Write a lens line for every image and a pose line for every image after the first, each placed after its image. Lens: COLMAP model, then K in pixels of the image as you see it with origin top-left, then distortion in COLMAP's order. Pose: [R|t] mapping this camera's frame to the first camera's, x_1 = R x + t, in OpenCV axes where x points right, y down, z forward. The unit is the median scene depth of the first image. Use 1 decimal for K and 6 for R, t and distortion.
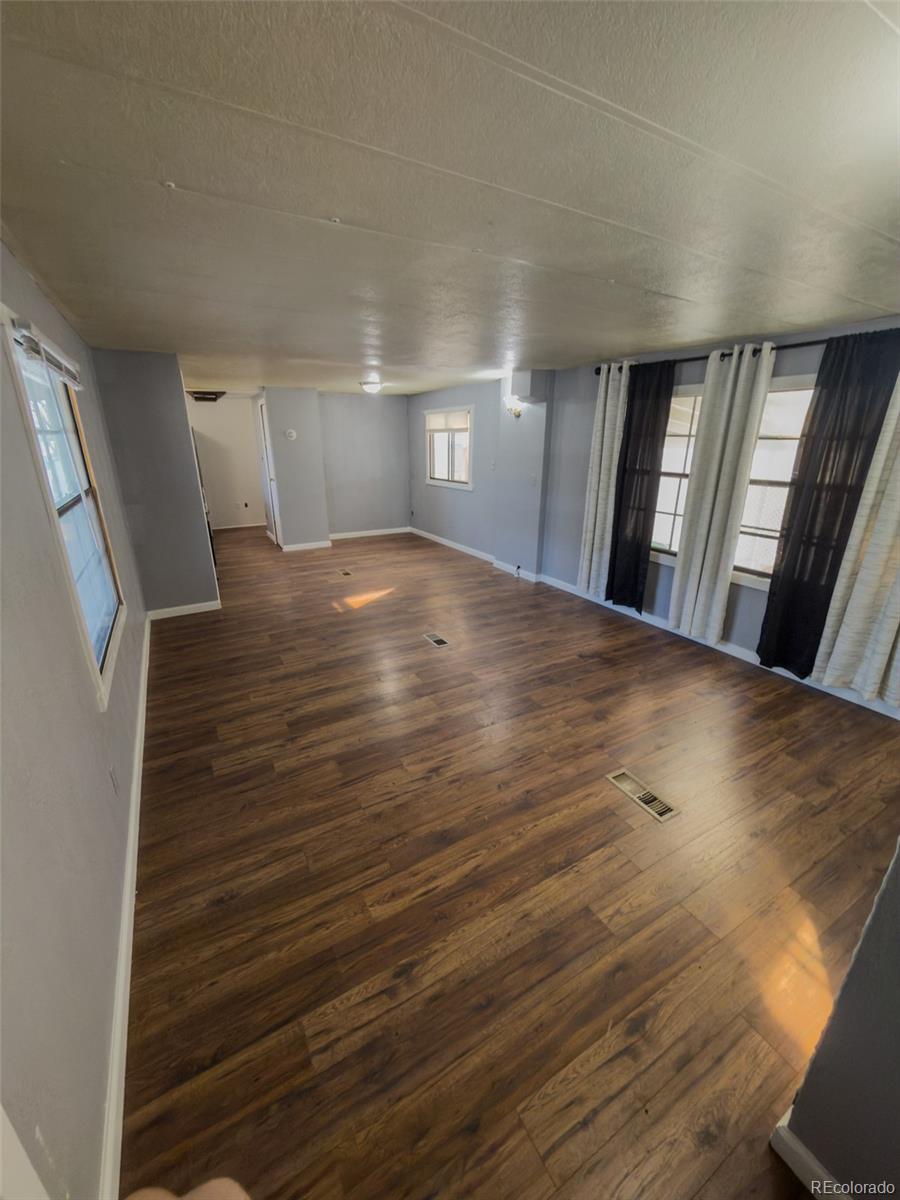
lens RADIAL K [[476.8, 0, 448.0], [0, 476.8, 598.9], [0, 0, 1]] dist [0.000927, 0.000131]
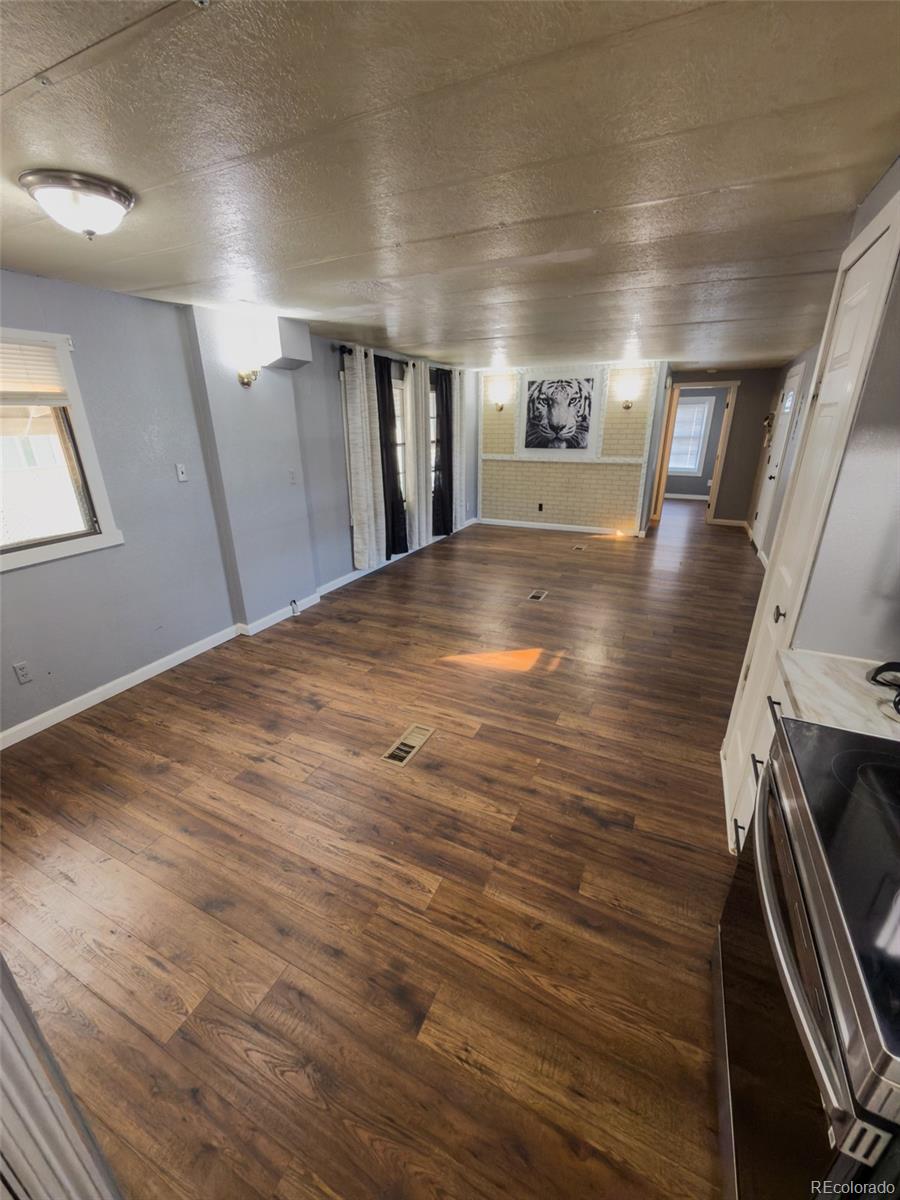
lens RADIAL K [[476.8, 0, 448.0], [0, 476.8, 598.9], [0, 0, 1]] dist [0.000927, 0.000131]
pose [[-0.571921, -0.291807, 0.766651, -0.596474], [0.266809, 0.817599, 0.510239, -0.419071], [-0.775705, 0.496367, -0.389746, 1.229547]]
